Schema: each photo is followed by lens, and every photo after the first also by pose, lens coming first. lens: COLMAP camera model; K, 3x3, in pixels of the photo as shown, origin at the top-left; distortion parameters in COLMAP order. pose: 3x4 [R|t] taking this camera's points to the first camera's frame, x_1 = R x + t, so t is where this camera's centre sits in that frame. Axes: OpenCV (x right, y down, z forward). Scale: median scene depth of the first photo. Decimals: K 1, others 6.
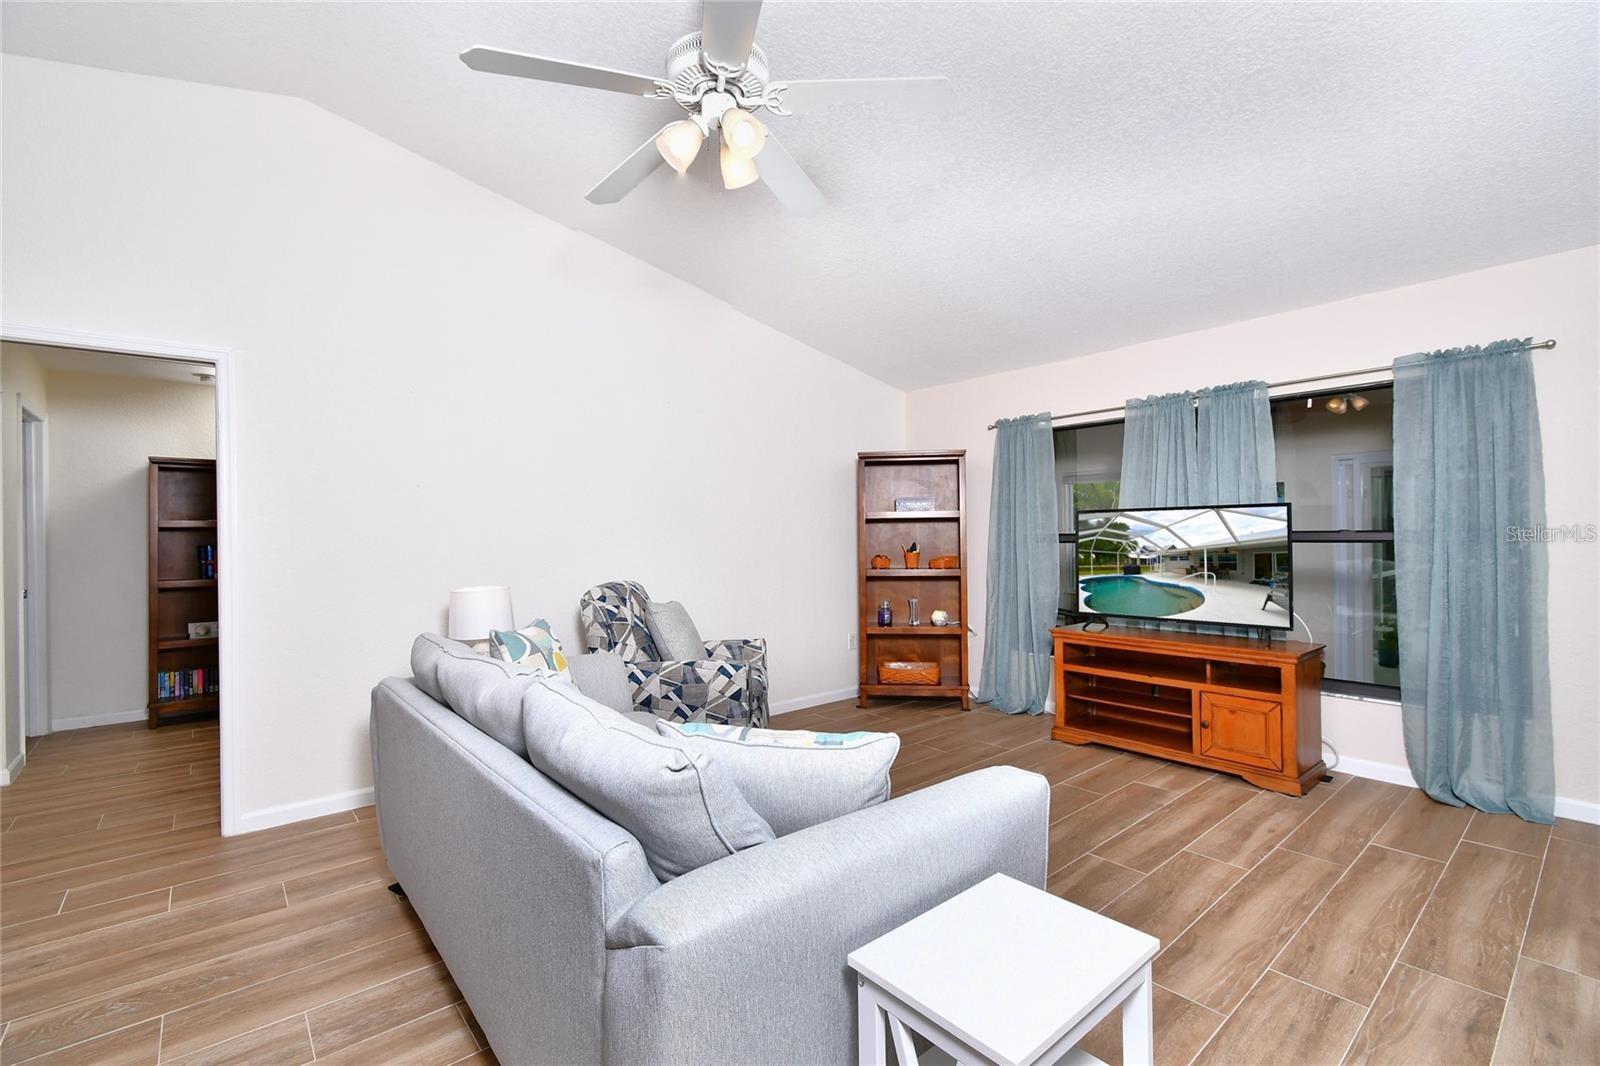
lens RADIAL K [[696.0, 0, 799.9], [0, 696.0, 539.4], [0, 0, 1]] dist [0.010996, 0.000015]
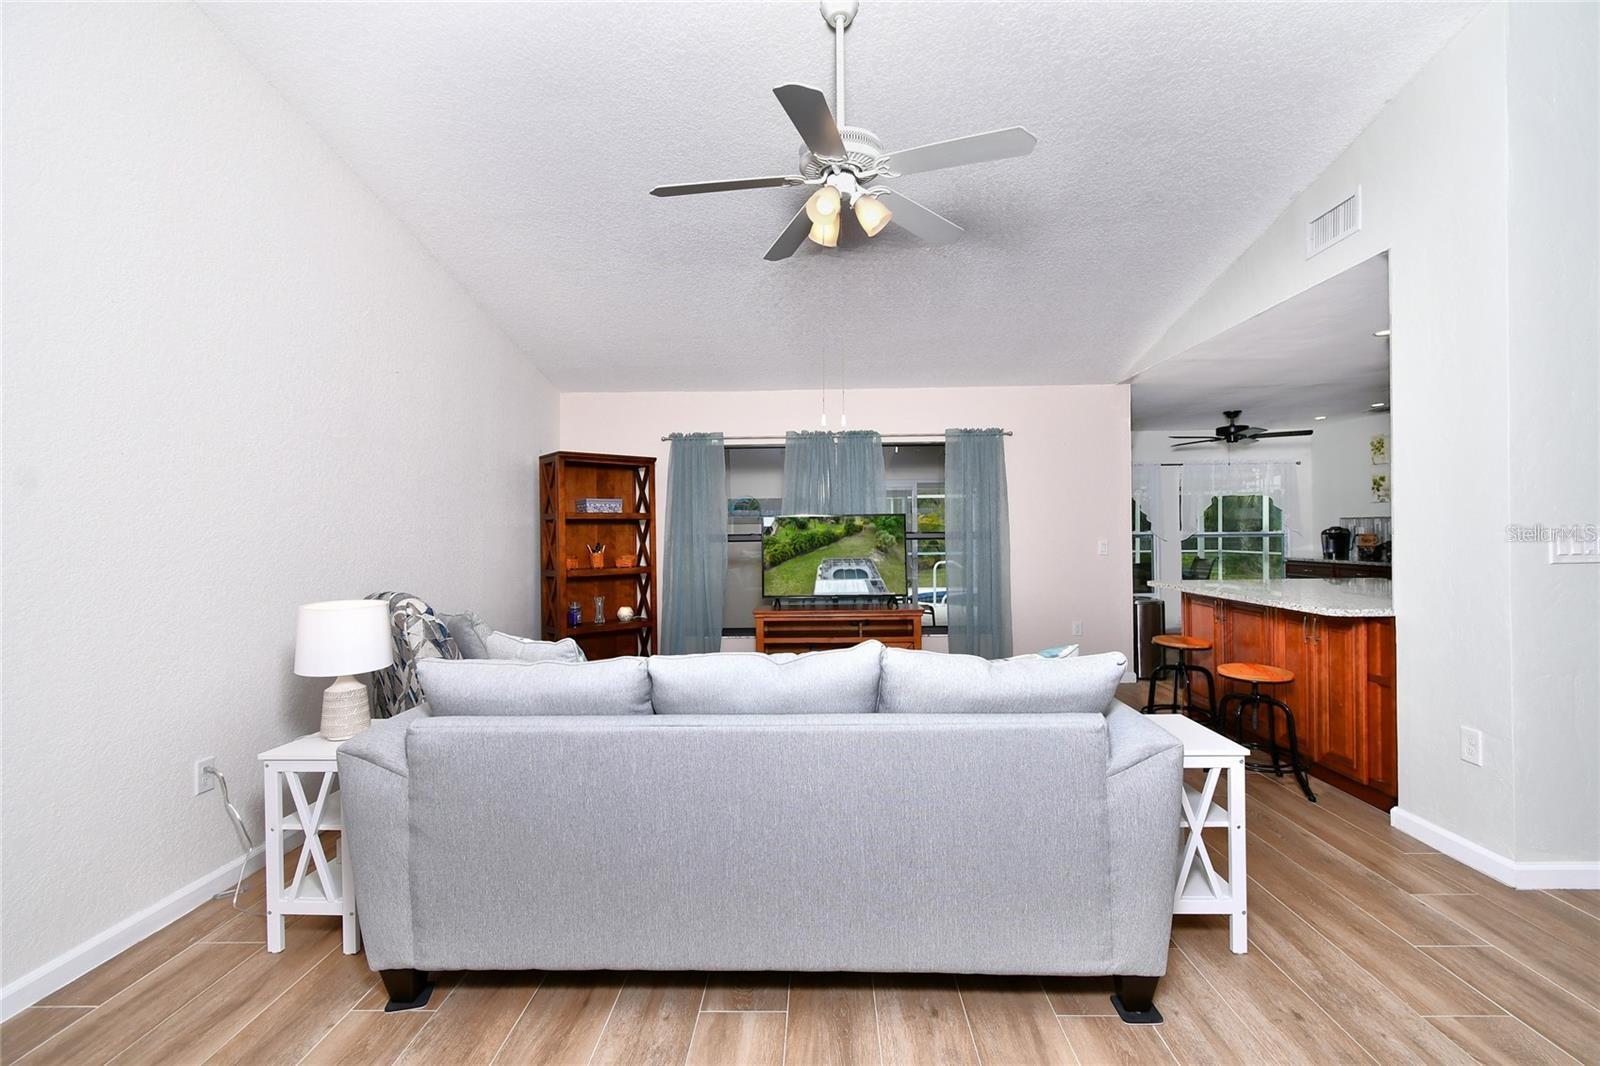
lens RADIAL K [[696.0, 0, 801.1], [0, 696.0, 535.8], [0, 0, 1]] dist [0.010996, 0.000015]
pose [[0.670185, -0.000700, 0.742194, -0.484570], [0.009067, 0.999933, -0.007244, 0.005739], [-0.742139, 0.011584, 0.670146, 0.106661]]
